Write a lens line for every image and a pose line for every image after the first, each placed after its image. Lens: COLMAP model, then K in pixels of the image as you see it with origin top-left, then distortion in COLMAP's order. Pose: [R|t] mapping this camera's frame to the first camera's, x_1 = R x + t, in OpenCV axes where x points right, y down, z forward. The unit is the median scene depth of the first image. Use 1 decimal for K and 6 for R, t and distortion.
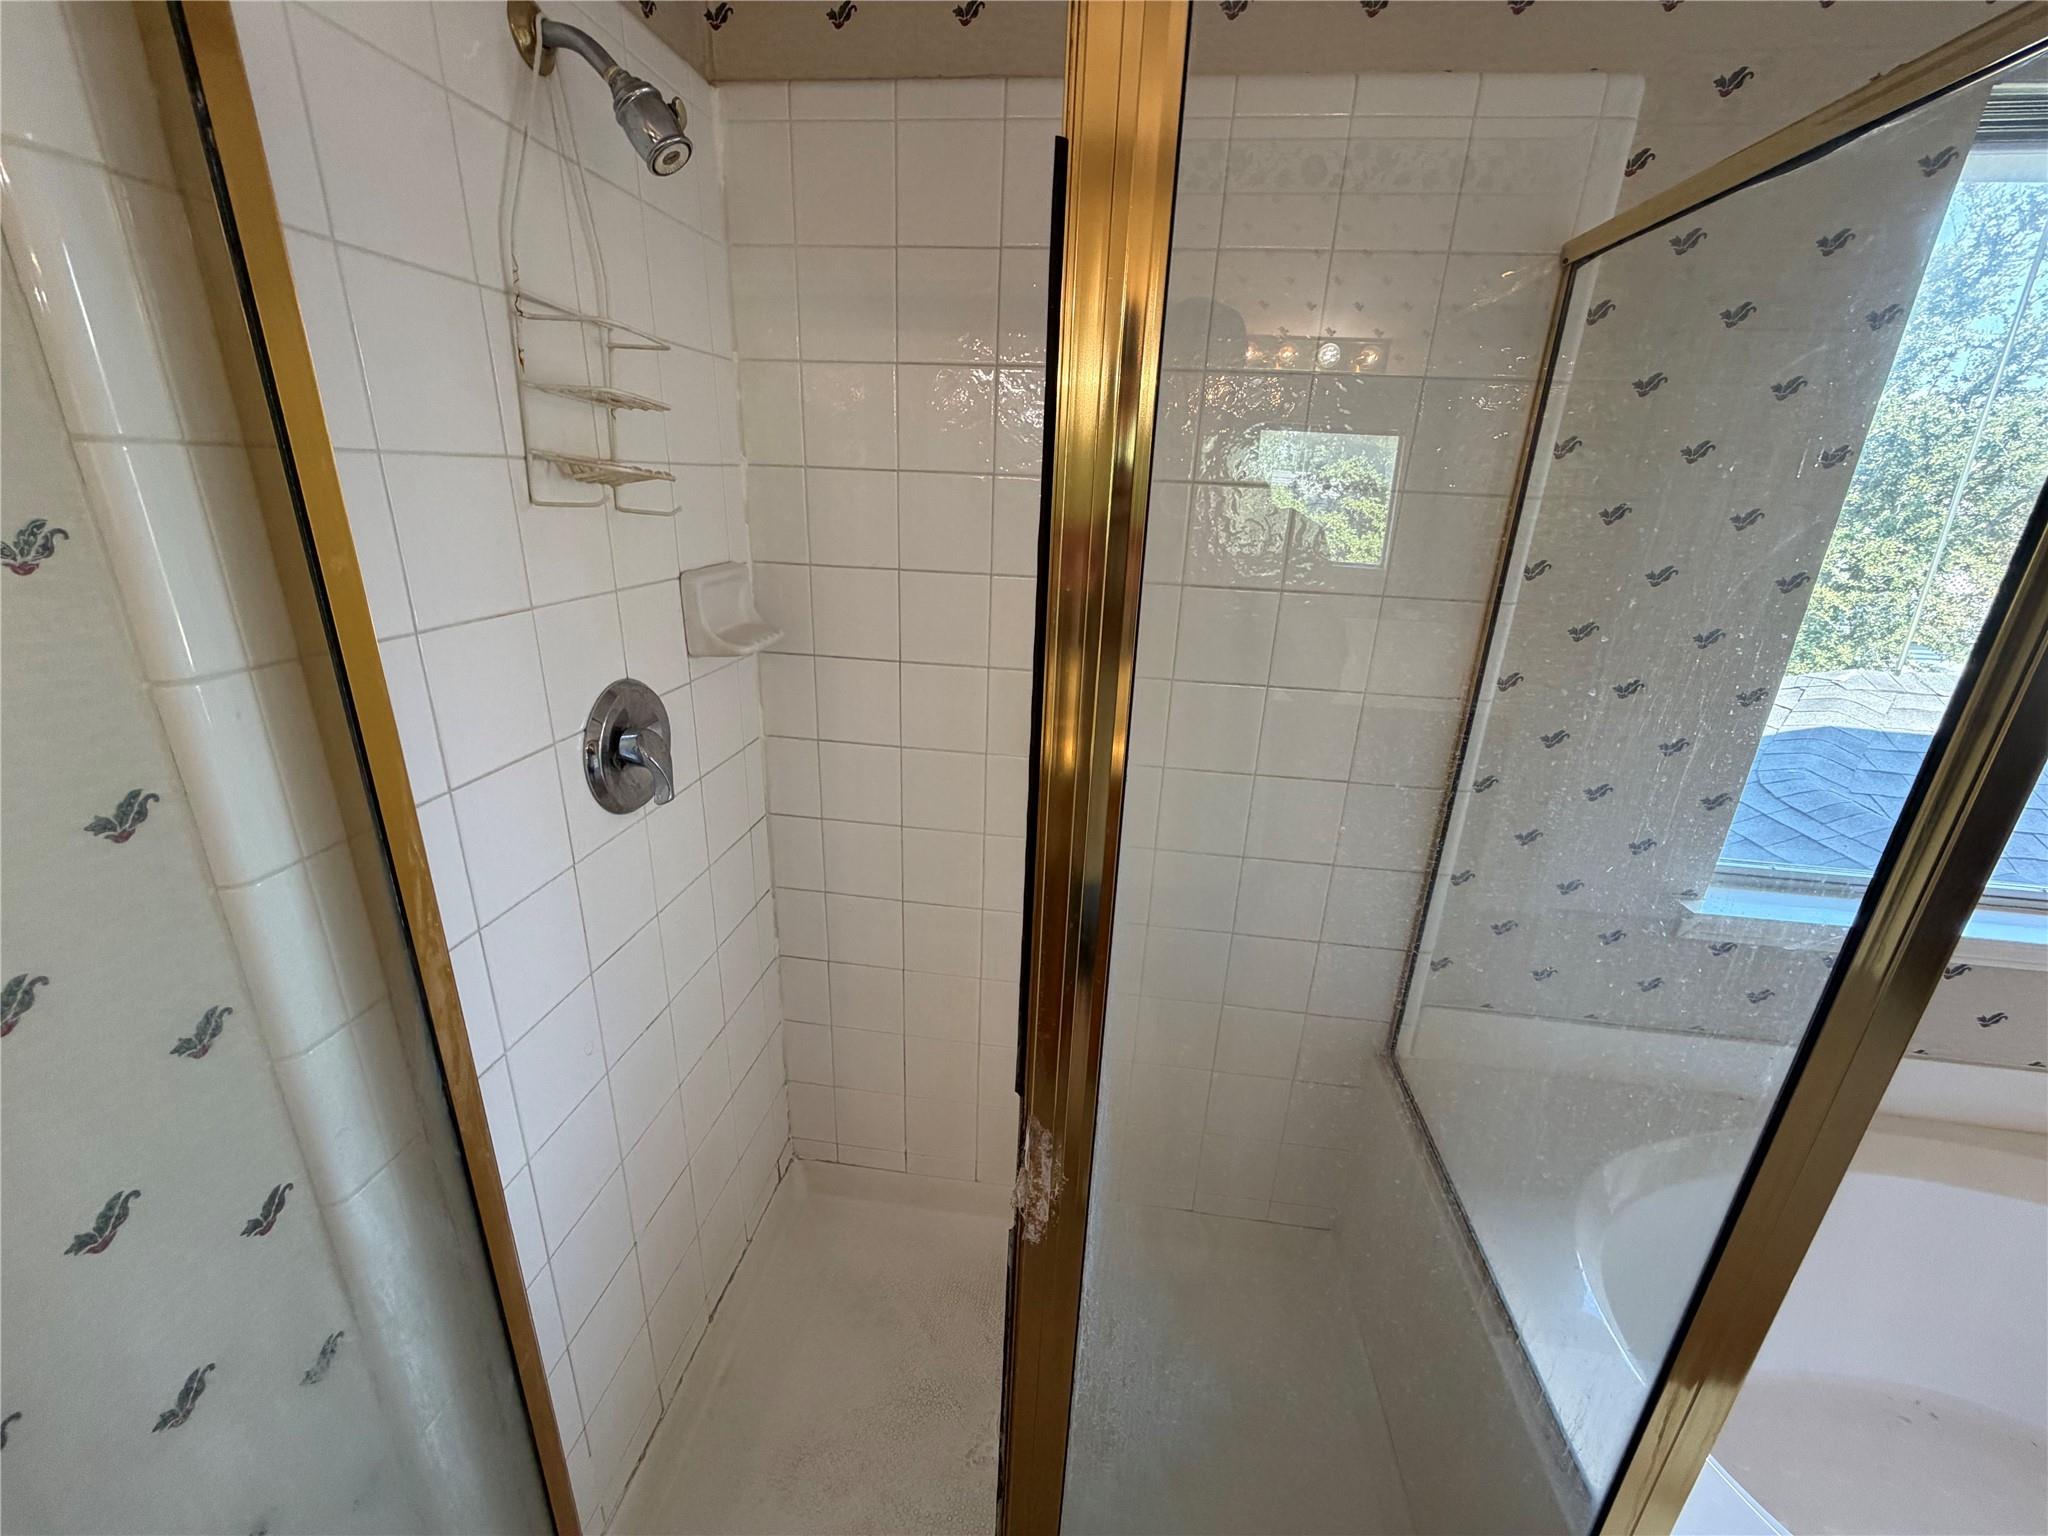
lens RADIAL K [[818.1, 0, 1015.8], [0, 818.1, 769.5], [0, 0, 1]] dist [0.000903, 0.000532]
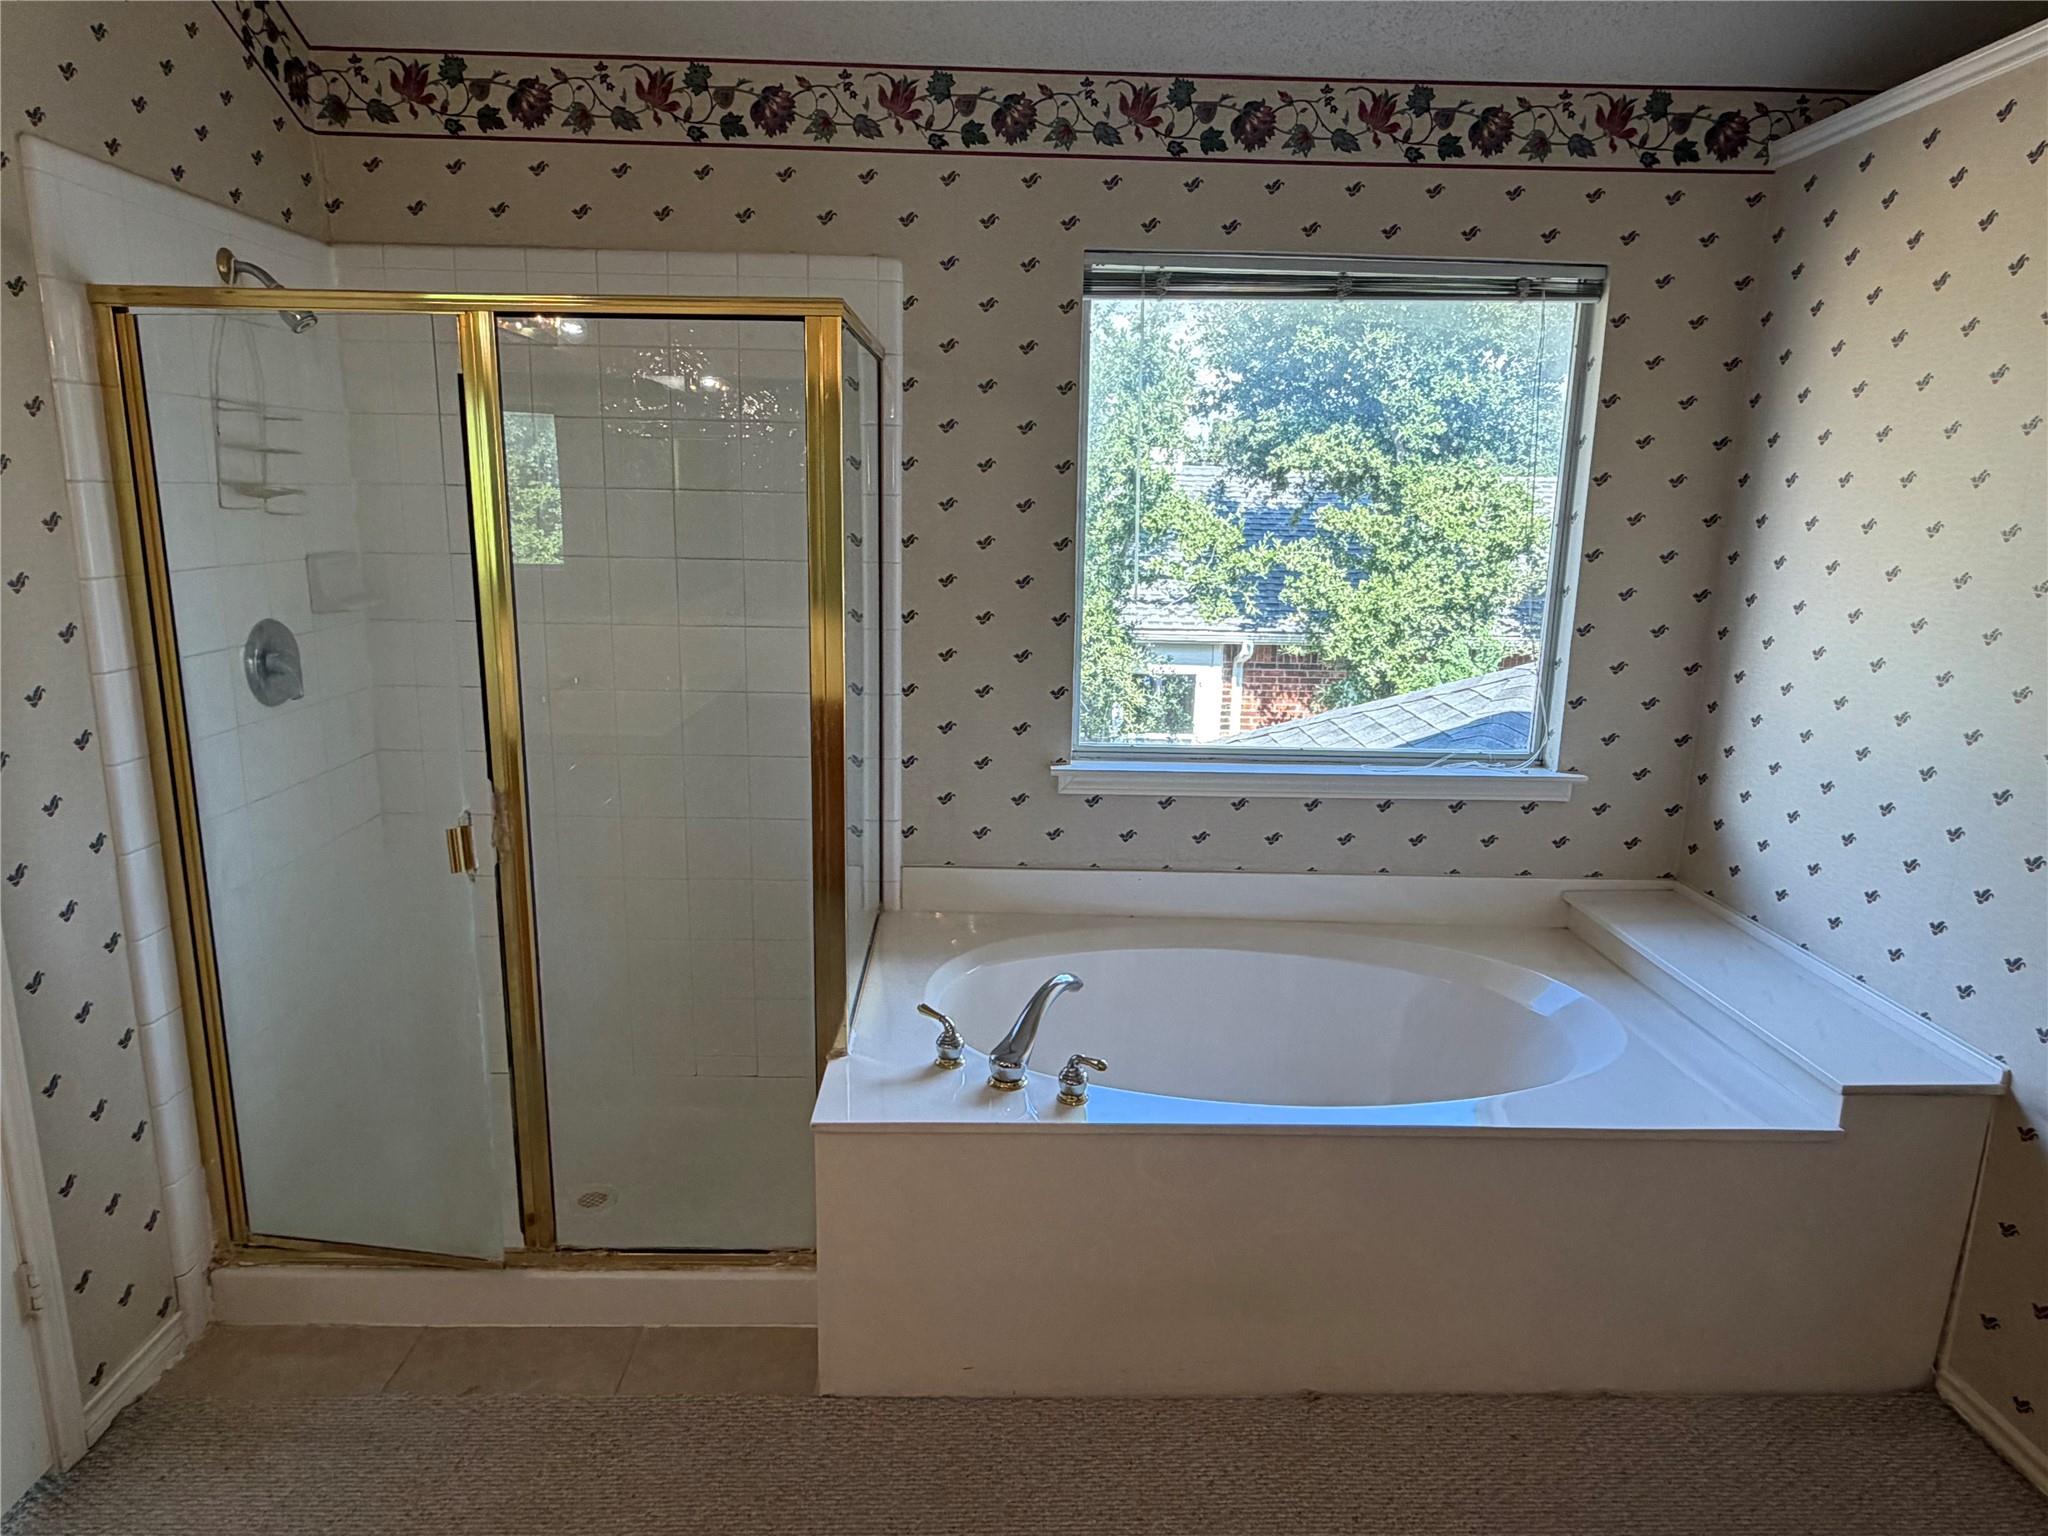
lens RADIAL K [[1264.0, 0, 1018.0], [0, 1264.0, 766.0], [0, 0, 1]] dist [-0.000774, -0.000640]
pose [[0.989474, -0.047489, 0.136696, 0.621648], [0.063318, 0.991474, -0.113888, 0.563585], [-0.130122, 0.121345, 0.984045, -1.605076]]
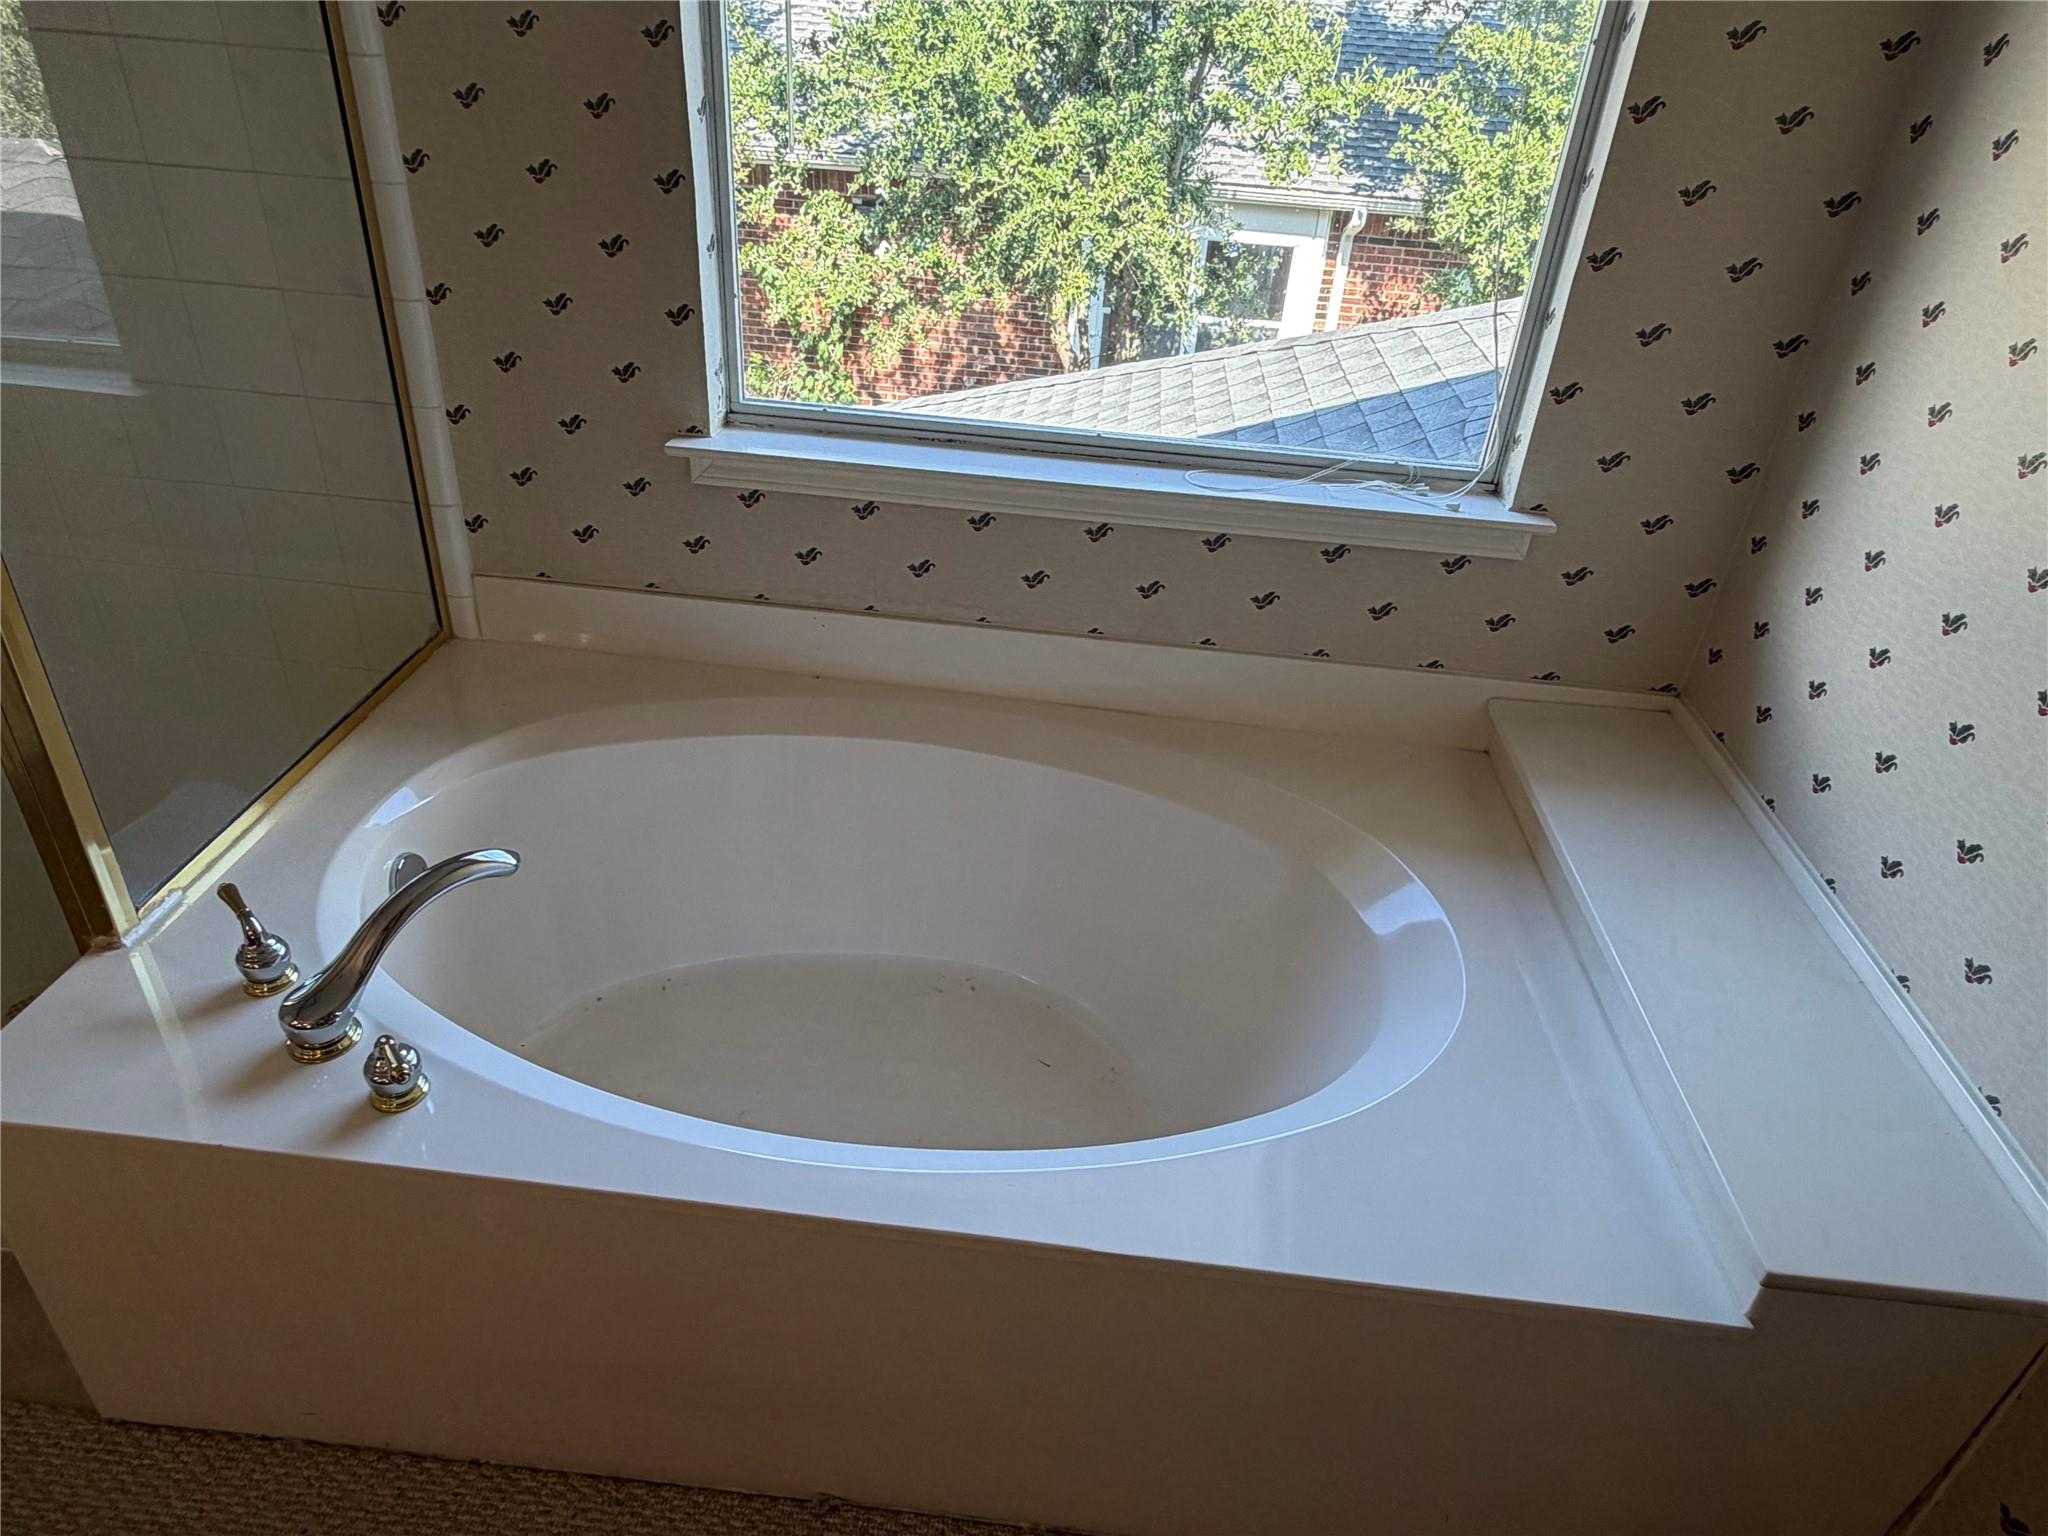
lens RADIAL K [[1264.0, 0, 1022.7], [0, 1264.0, 764.5], [0, 0, 1]] dist [-0.000774, -0.000640]
pose [[0.999204, 0.003634, 0.039720, 1.561128], [-0.012105, 0.976500, 0.215177, 0.284892], [-0.038004, -0.215487, 0.975767, -0.587061]]
